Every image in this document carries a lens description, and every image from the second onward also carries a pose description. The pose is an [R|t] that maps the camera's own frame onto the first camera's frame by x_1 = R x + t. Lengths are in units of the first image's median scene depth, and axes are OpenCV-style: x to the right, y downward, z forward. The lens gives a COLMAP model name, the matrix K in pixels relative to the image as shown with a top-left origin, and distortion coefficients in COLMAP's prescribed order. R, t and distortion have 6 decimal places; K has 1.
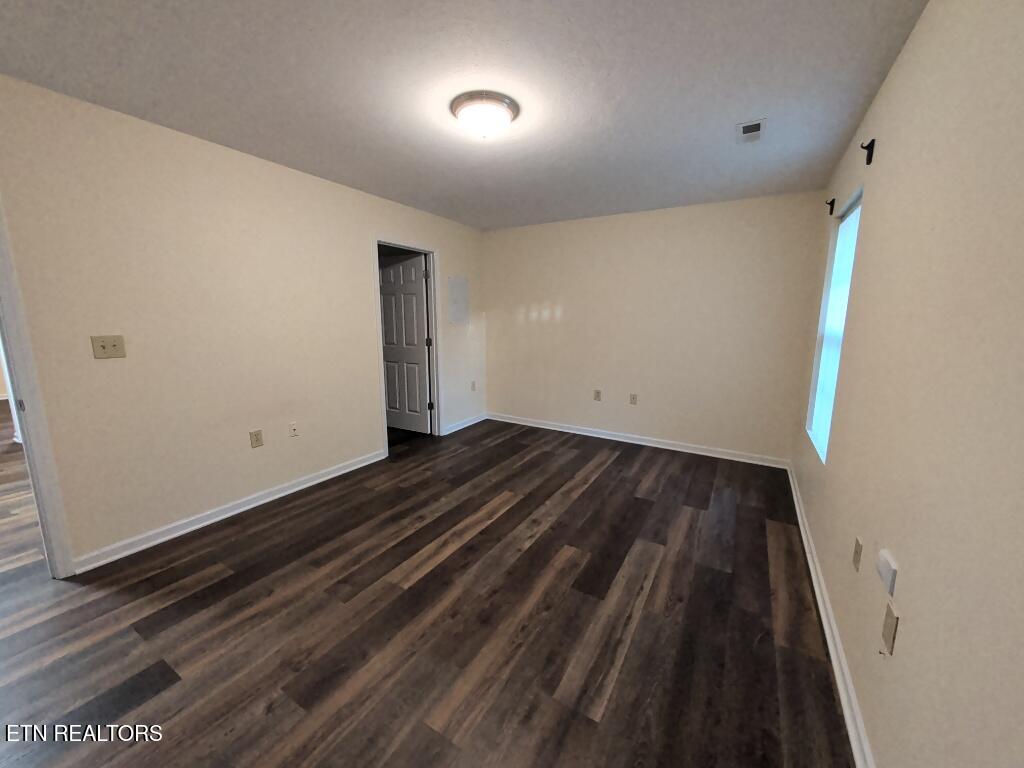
lens RADIAL K [[392.6, 0, 514.3], [0, 392.6, 384.0], [0, 0, 1]] dist [0.000234, 0.000030]
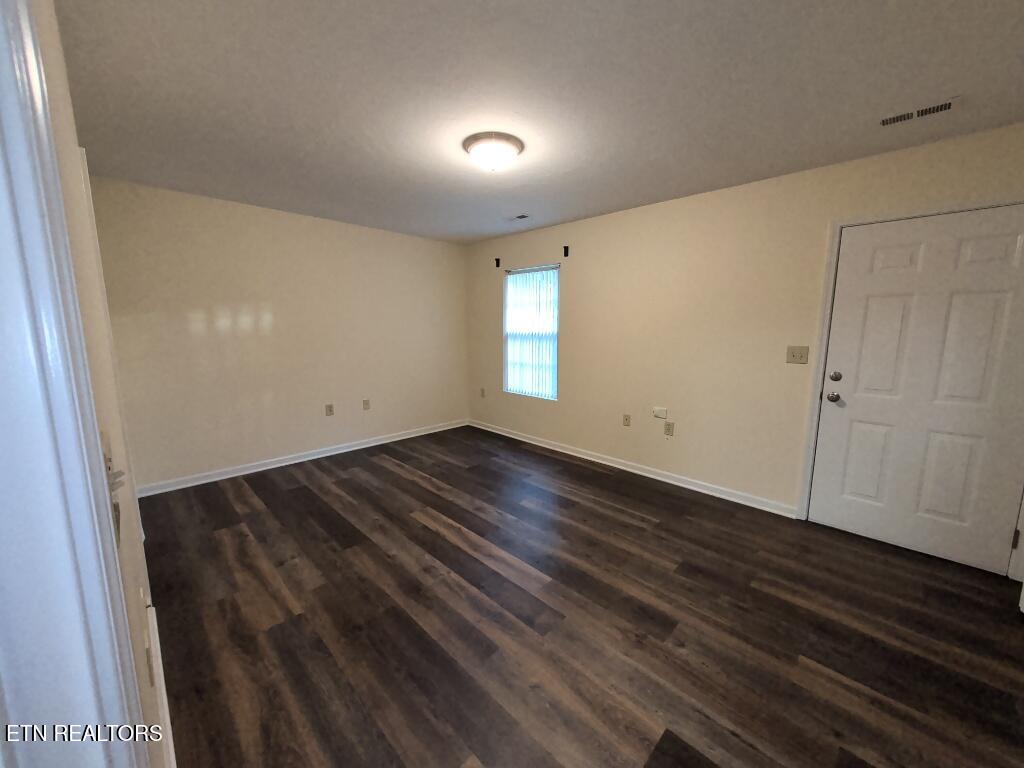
lens RADIAL K [[392.6, 0, 514.3], [0, 392.6, 384.0], [0, 0, 1]] dist [0.000234, 0.000030]
pose [[0.241512, -0.153119, 0.958241, -1.007463], [0.160462, 0.980180, 0.116183, -0.124453], [-0.957039, 0.125702, 0.261295, 0.593373]]
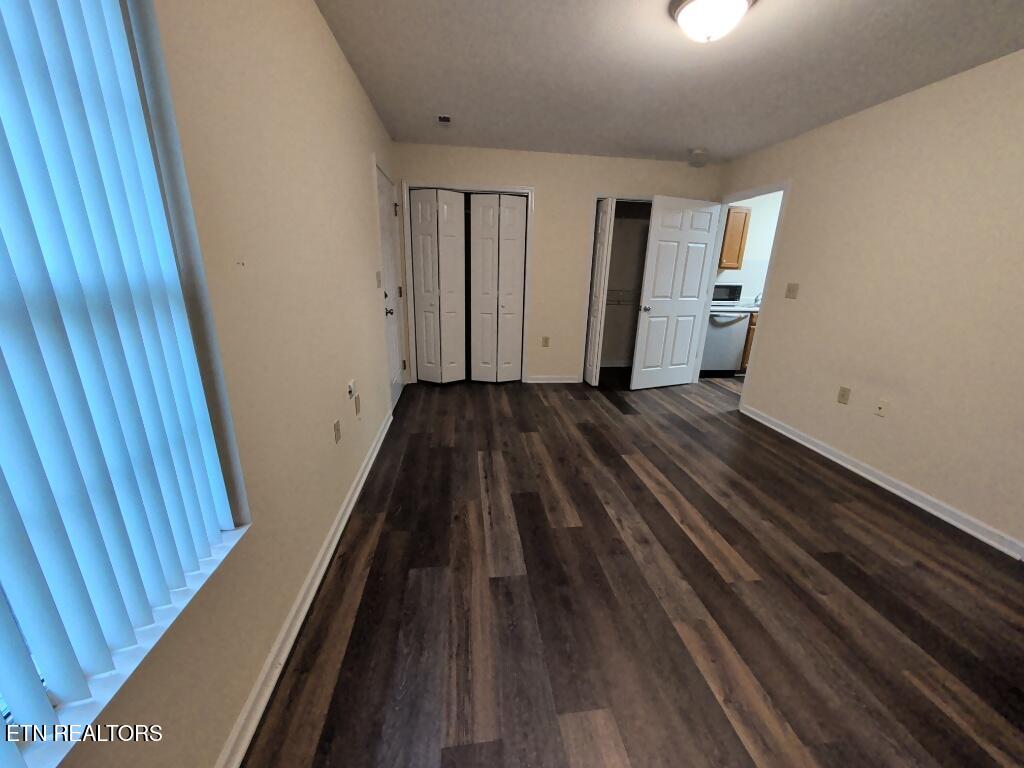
lens RADIAL K [[392.6, 0, 514.3], [0, 392.6, 384.0], [0, 0, 1]] dist [0.000234, 0.000030]
pose [[-0.786561, 0.151585, -0.598618, 0.697540], [-0.136533, 0.902720, 0.407990, -0.208675], [0.602230, 0.402640, -0.689348, 1.322653]]
